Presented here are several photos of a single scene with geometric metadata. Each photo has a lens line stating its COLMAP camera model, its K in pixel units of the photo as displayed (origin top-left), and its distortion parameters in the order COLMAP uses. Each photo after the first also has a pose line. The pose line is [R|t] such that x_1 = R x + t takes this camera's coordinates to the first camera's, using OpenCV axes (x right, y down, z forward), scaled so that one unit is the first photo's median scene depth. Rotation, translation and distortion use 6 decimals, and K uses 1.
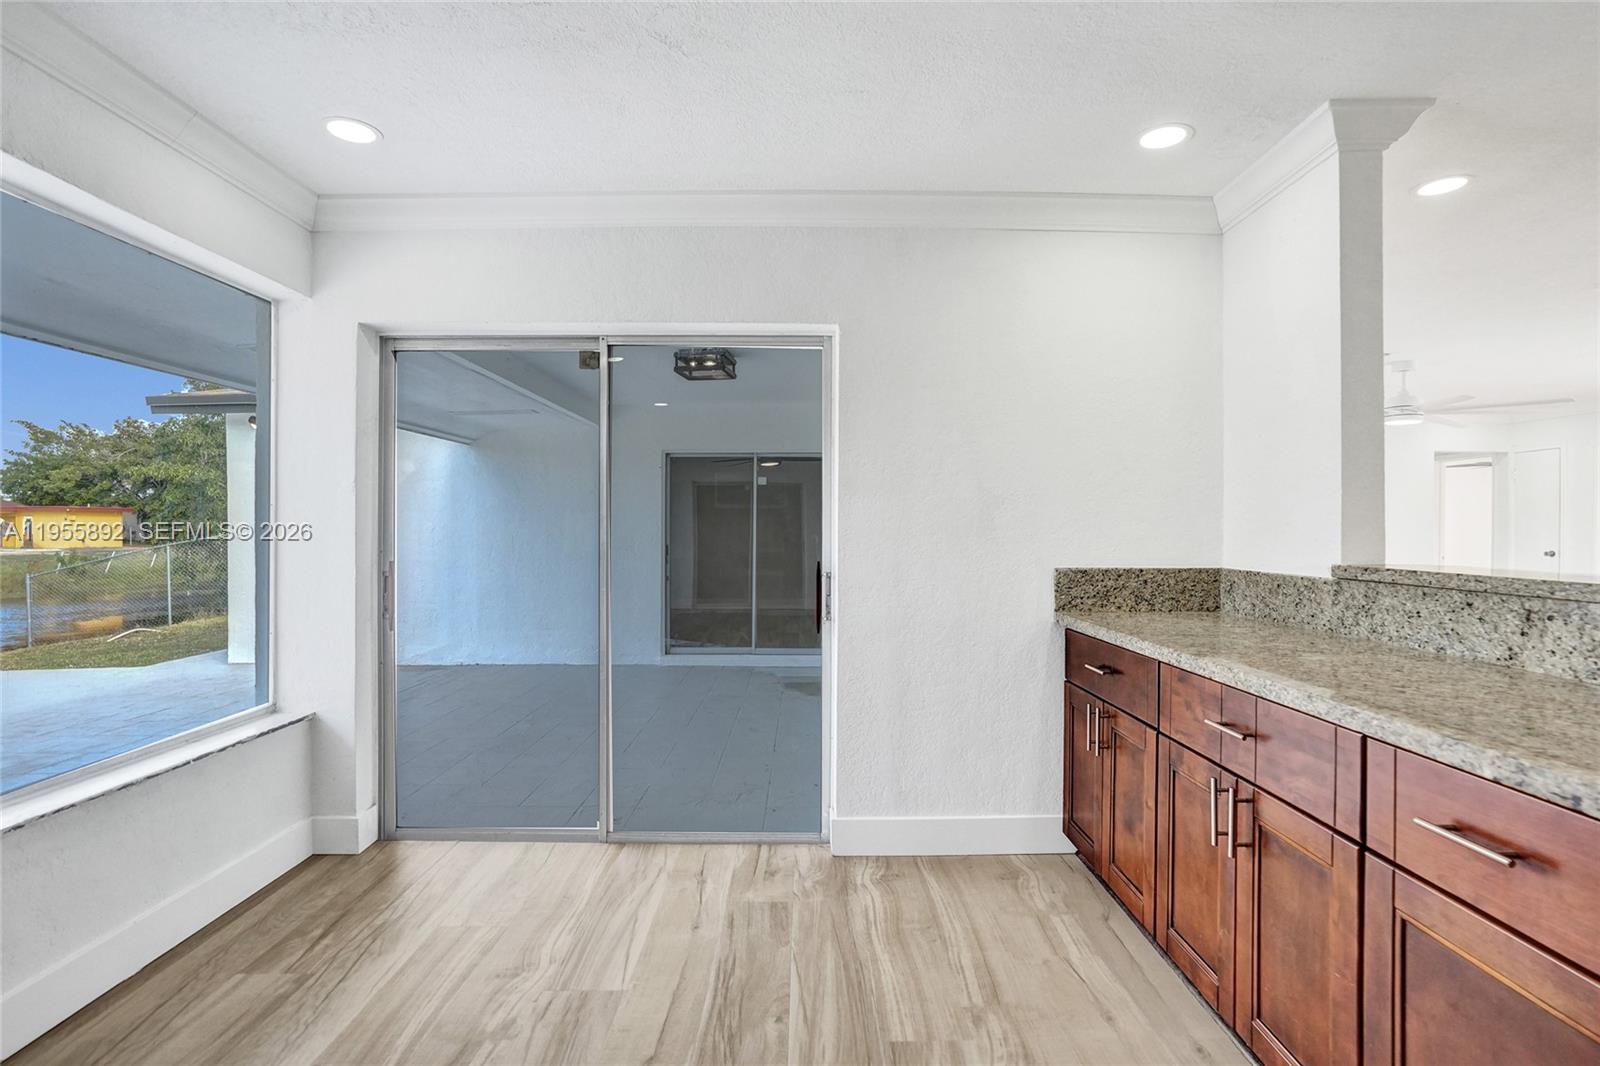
lens RADIAL K [[768.9, 0, 798.7], [0, 768.9, 524.5], [0, 0, 1]] dist [-0.048898, 0.028075]
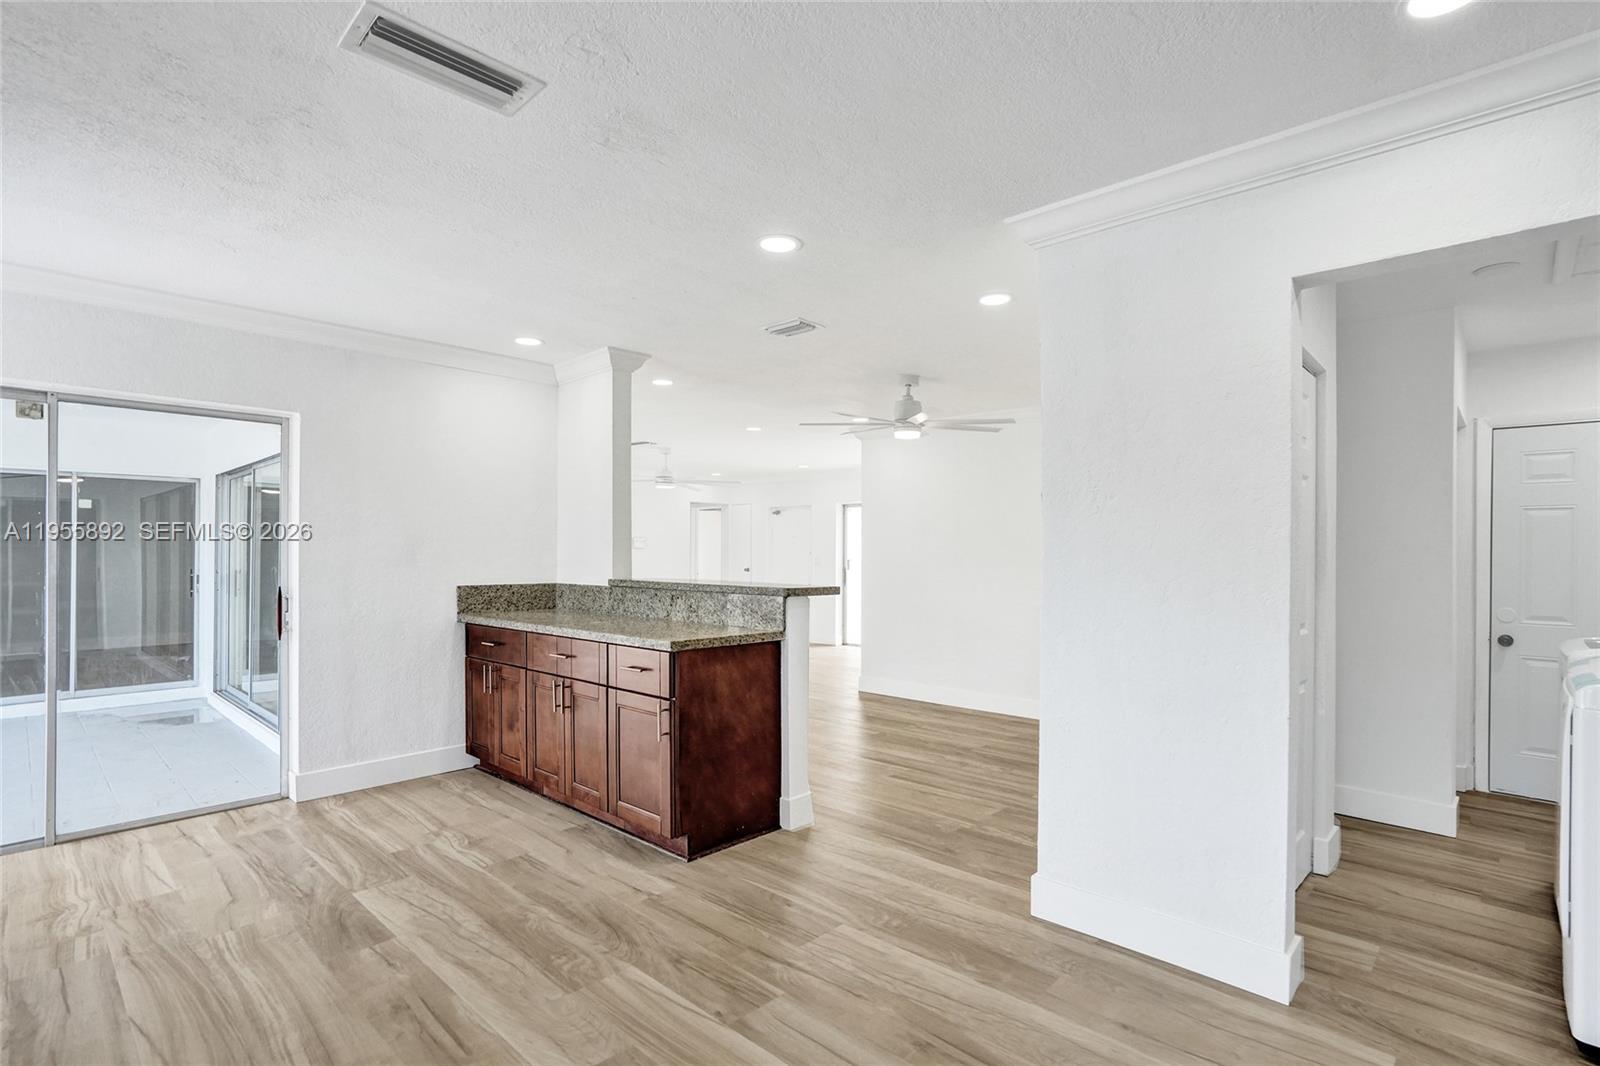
lens RADIAL K [[773.9, 0, 804.7], [0, 773.9, 552.3], [0, 0, 1]] dist [-0.064871, 0.045728]
pose [[0.681612, -0.002568, 0.731709, -0.413565], [-0.003111, 0.999975, 0.006407, -0.030681], [-0.731707, -0.006644, 0.681587, -0.740551]]
